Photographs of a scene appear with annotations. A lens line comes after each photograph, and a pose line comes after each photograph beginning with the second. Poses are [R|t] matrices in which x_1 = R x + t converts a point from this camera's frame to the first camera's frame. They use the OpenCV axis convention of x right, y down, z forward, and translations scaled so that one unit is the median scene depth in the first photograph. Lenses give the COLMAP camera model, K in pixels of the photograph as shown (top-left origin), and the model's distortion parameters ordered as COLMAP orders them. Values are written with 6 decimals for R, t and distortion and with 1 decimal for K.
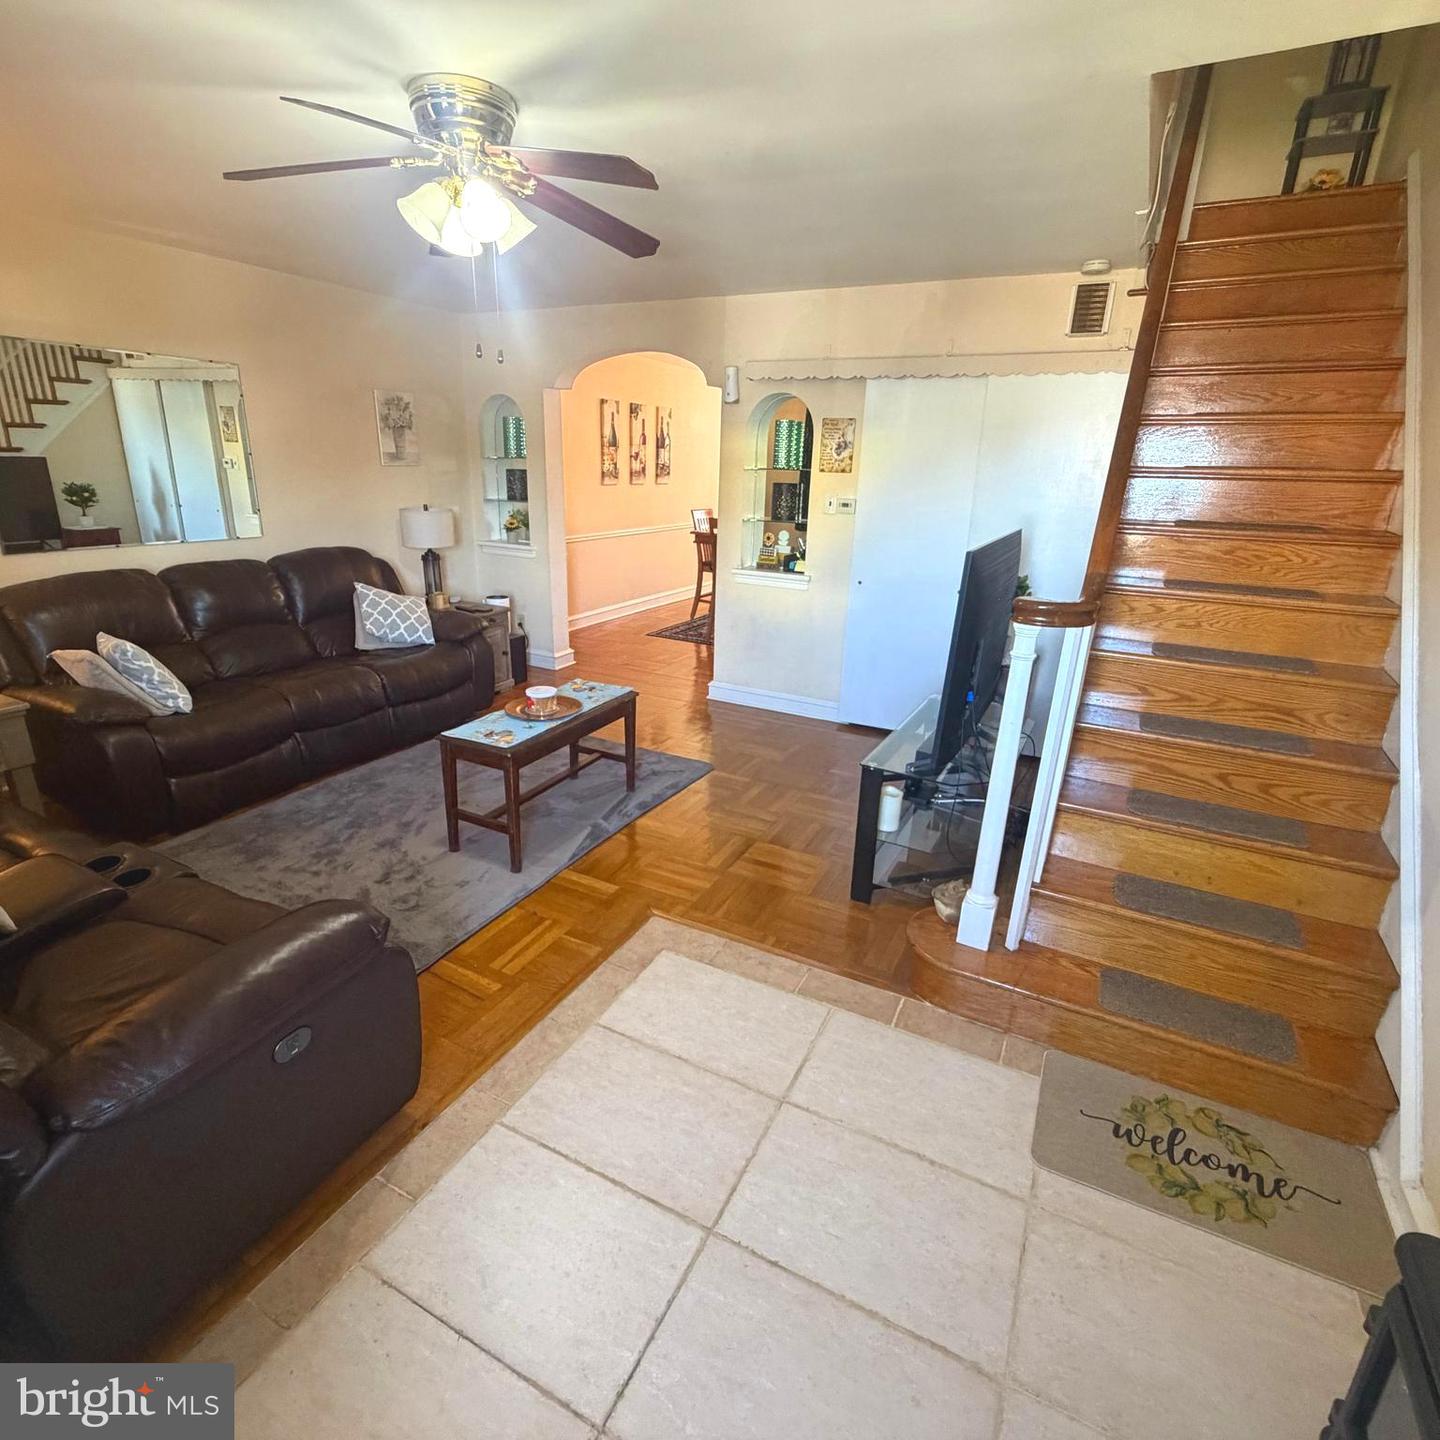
lens RADIAL K [[766.2, 0, 715.5], [0, 766.2, 723.7], [0, 0, 1]] dist [-0.001097, 0.000815]
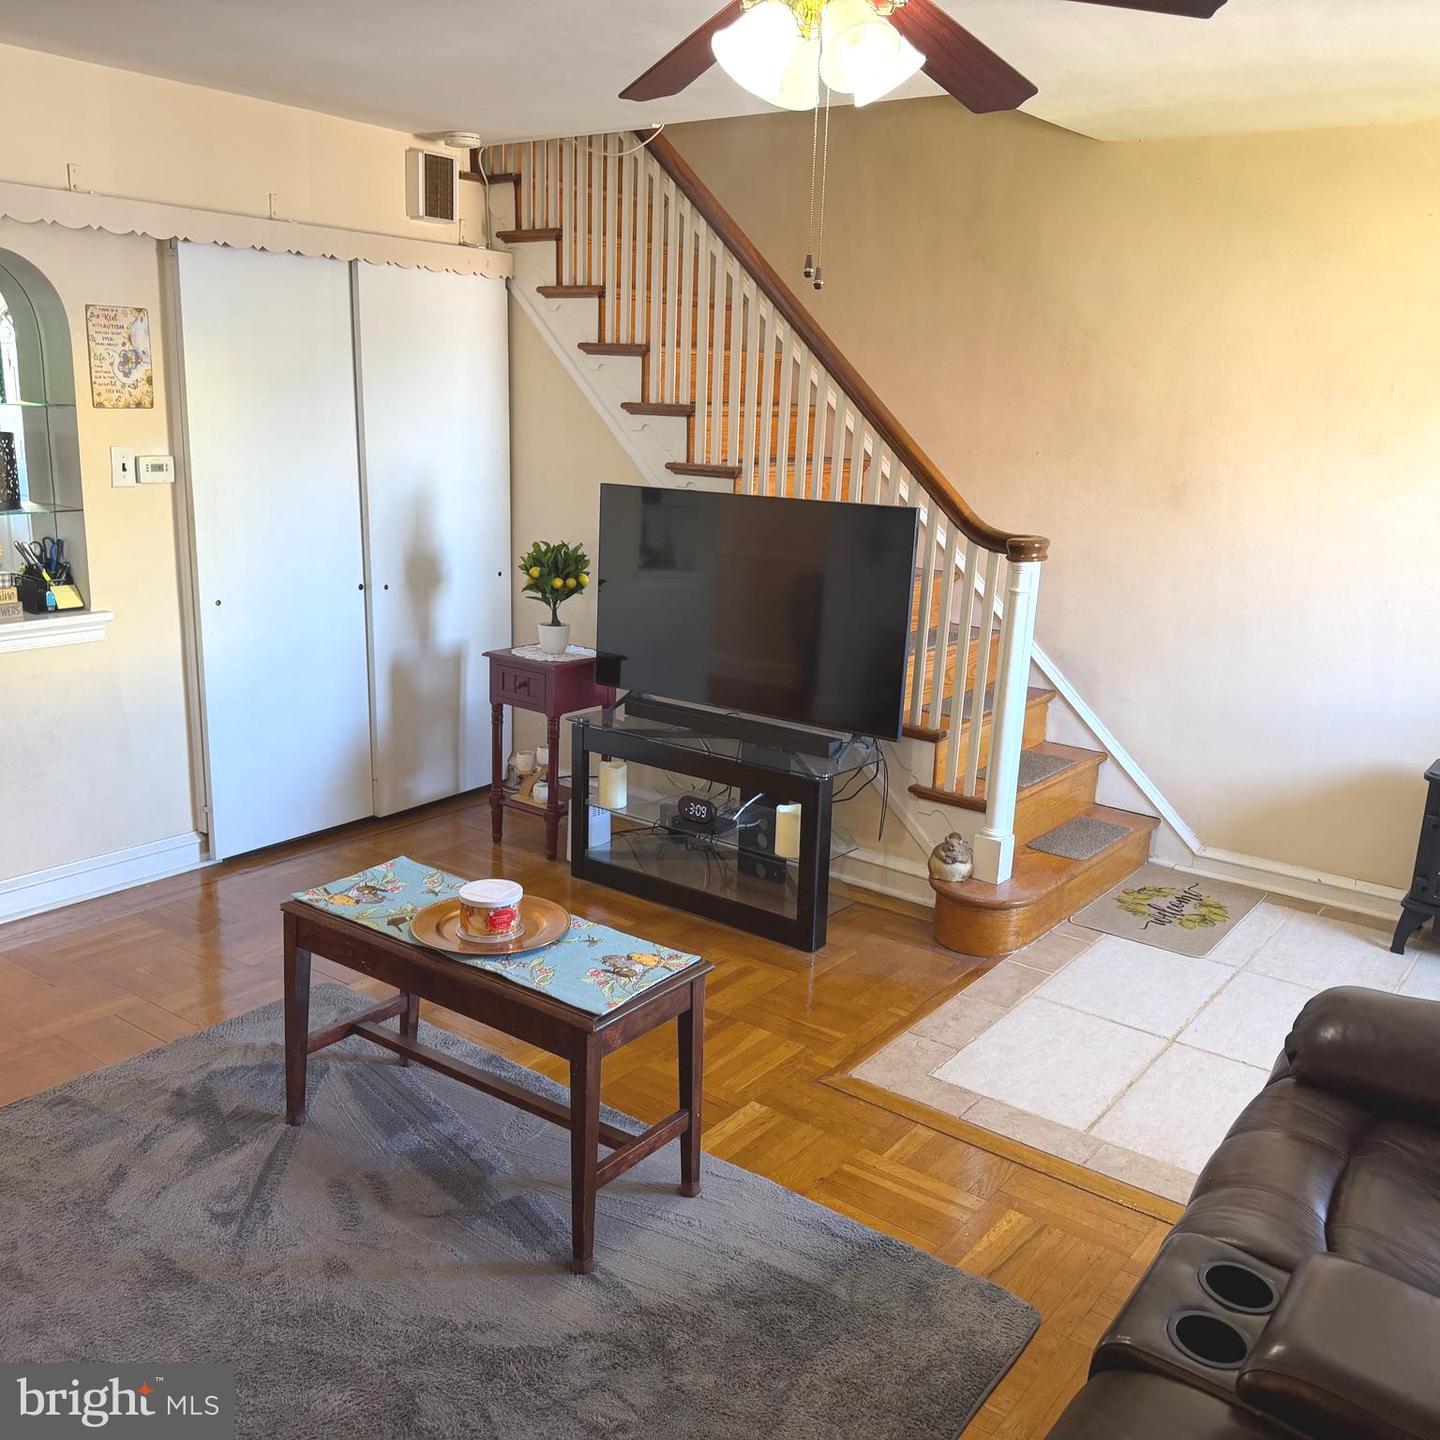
lens RADIAL K [[1363.6, 0, 714.4], [0, 1363.6, 725.2], [0, 0, 1]] dist [0.016215, 0.000000]
pose [[0.165164, -0.259483, 0.951520, -1.195490], [0.297854, 0.932845, 0.202689, -0.326637], [-0.940215, 0.249937, 0.231361, 0.769566]]
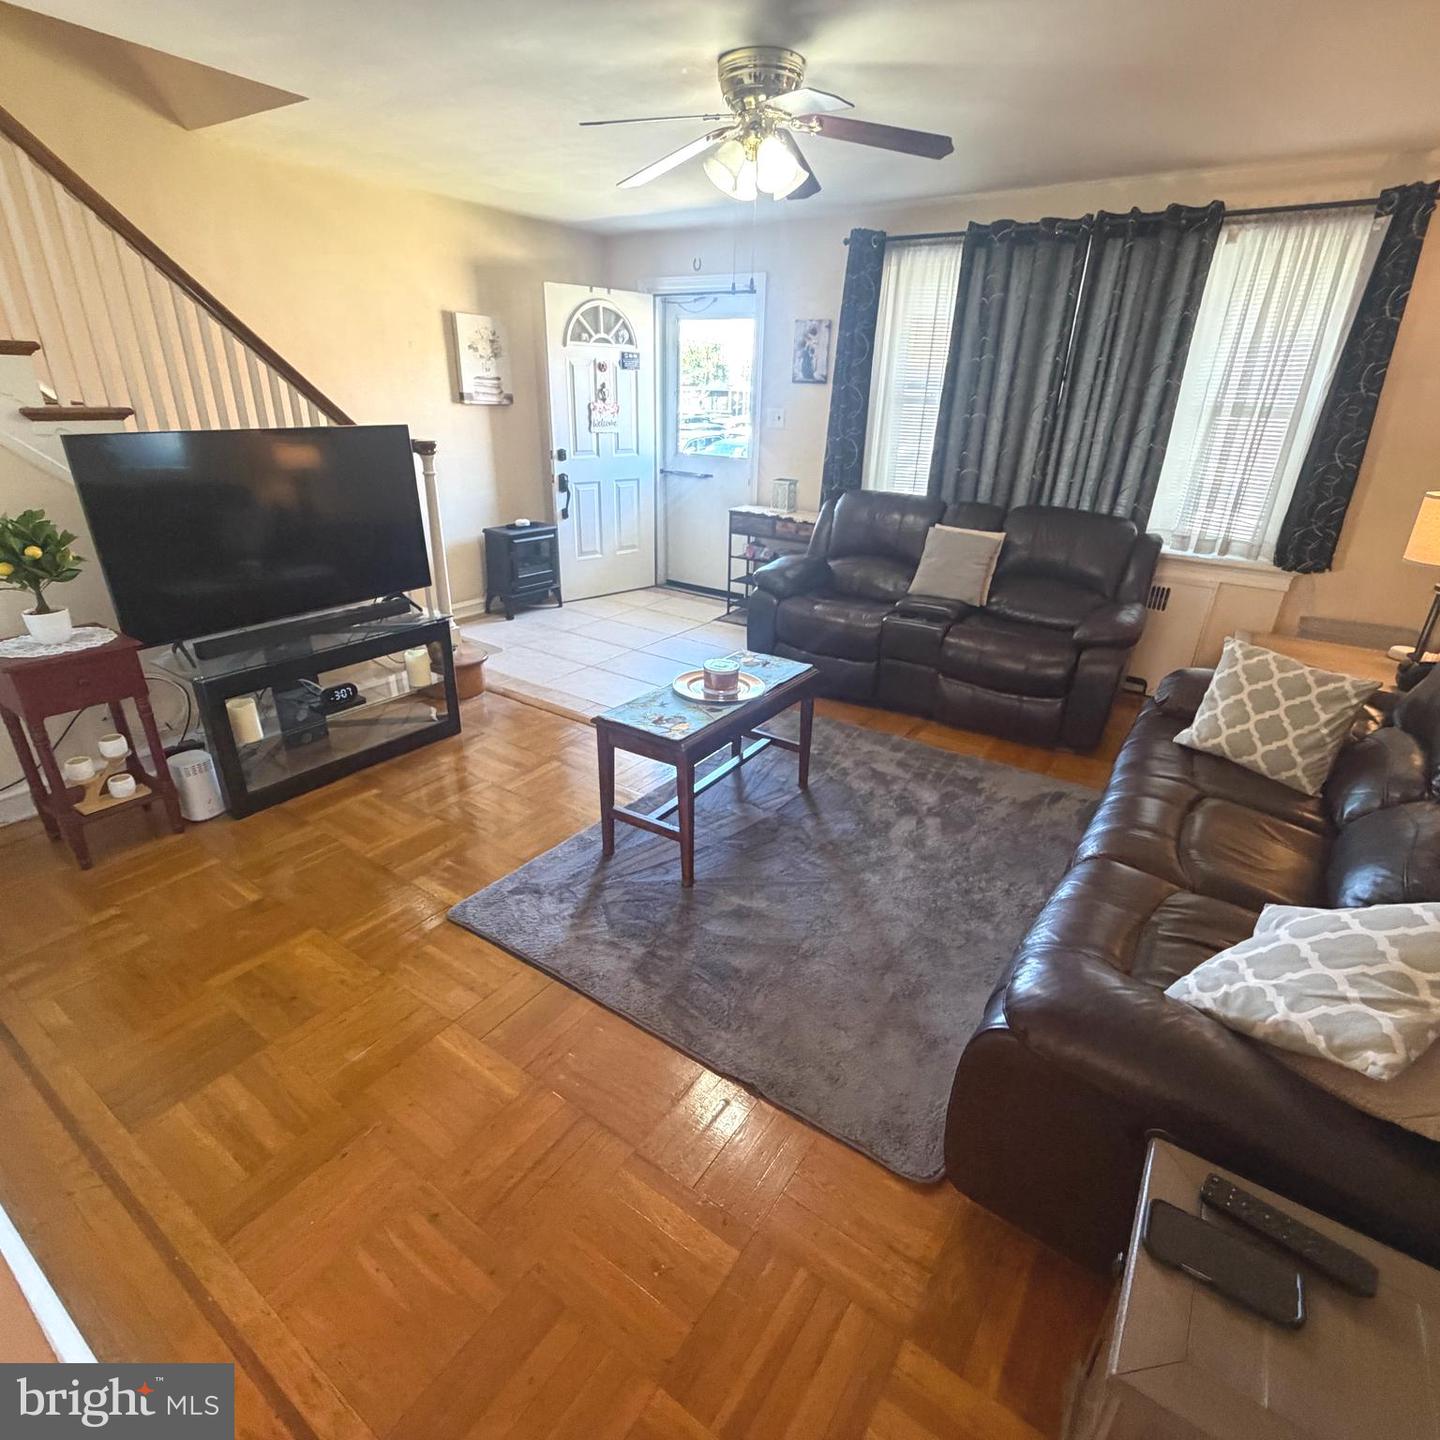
lens RADIAL K [[766.2, 0, 711.0], [0, 766.2, 719.8], [0, 0, 1]] dist [-0.001097, 0.000815]
pose [[-0.990761, -0.098790, 0.092914, -0.360293], [-0.009840, 0.735672, 0.677267, -0.672266], [-0.135262, 0.670095, -0.729847, 1.974344]]
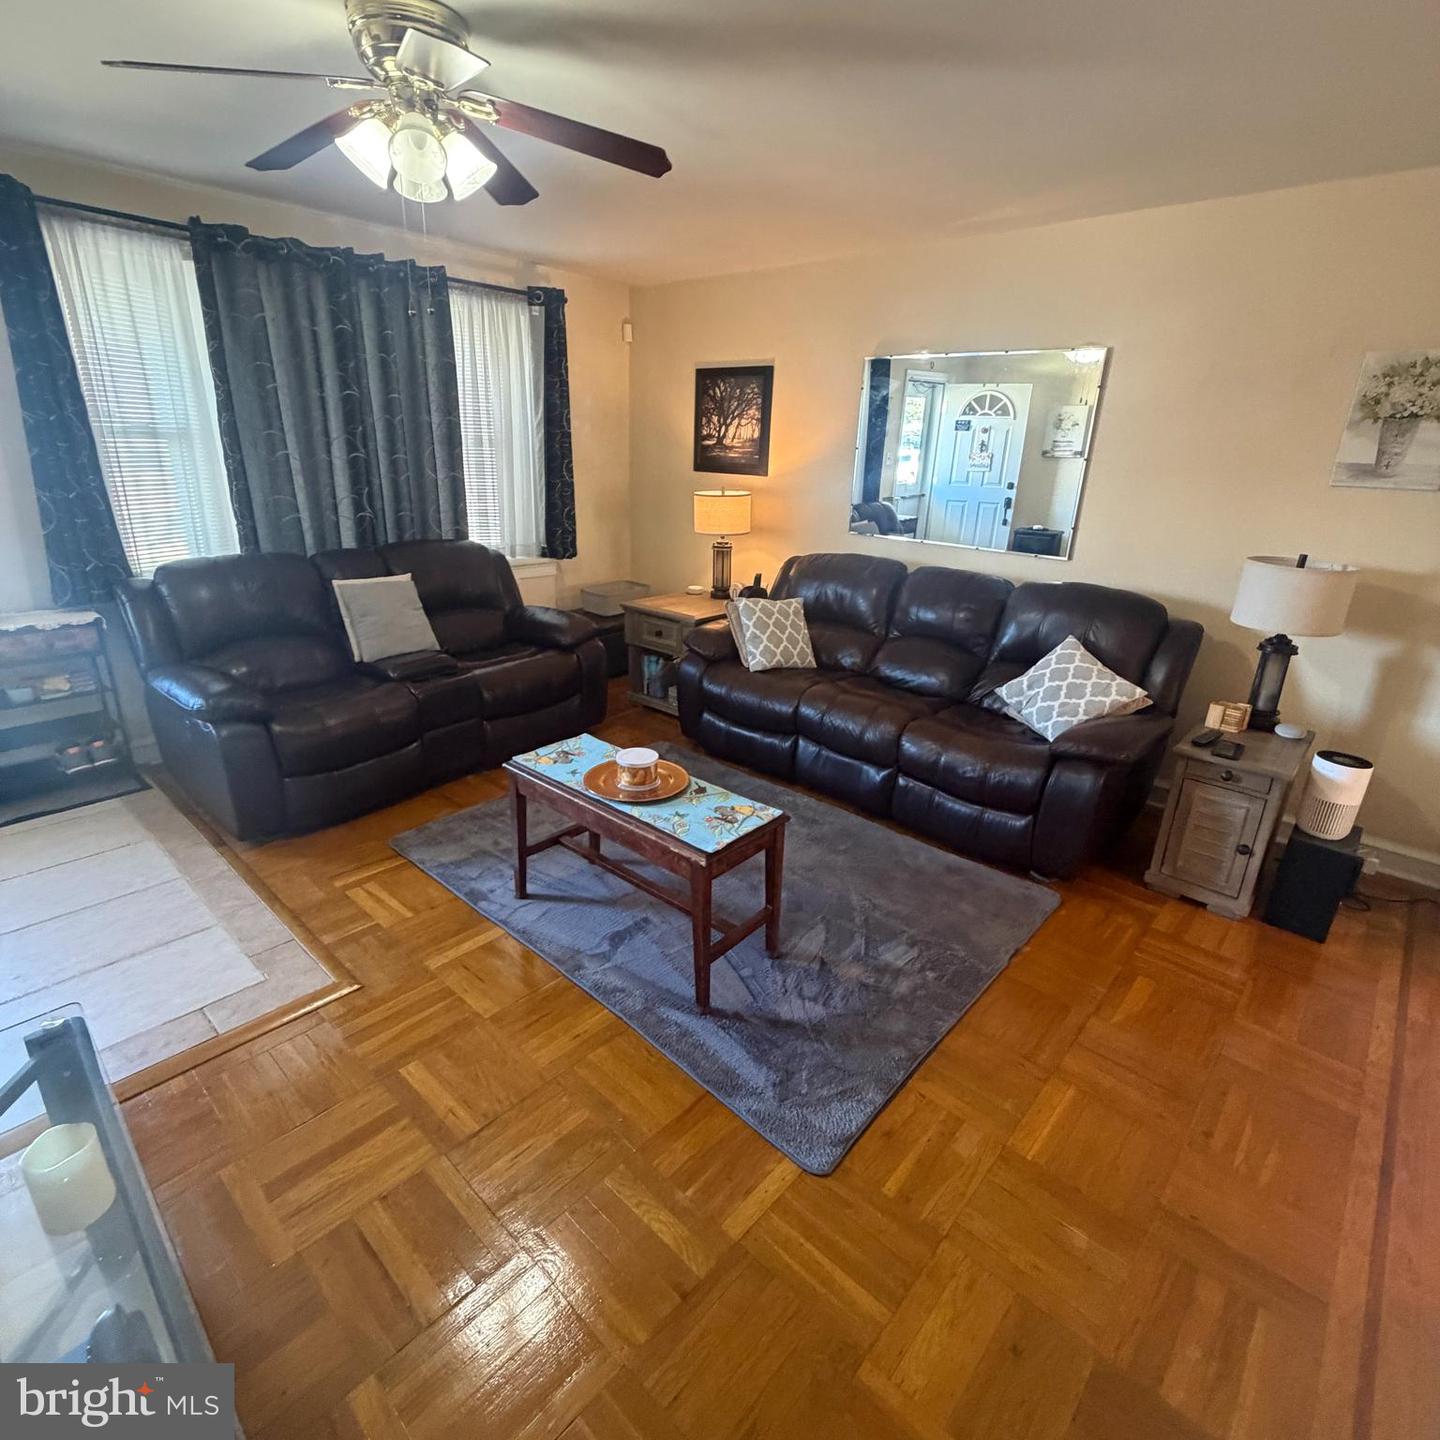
lens RADIAL K [[766.2, 0, 713.0], [0, 766.2, 716.2], [0, 0, 1]] dist [-0.001097, 0.000815]
pose [[-0.254508, 0.292764, -0.921691, 0.494001], [-0.357287, 0.857179, 0.370931, -0.443865], [0.898650, 0.423713, -0.113558, 1.356502]]
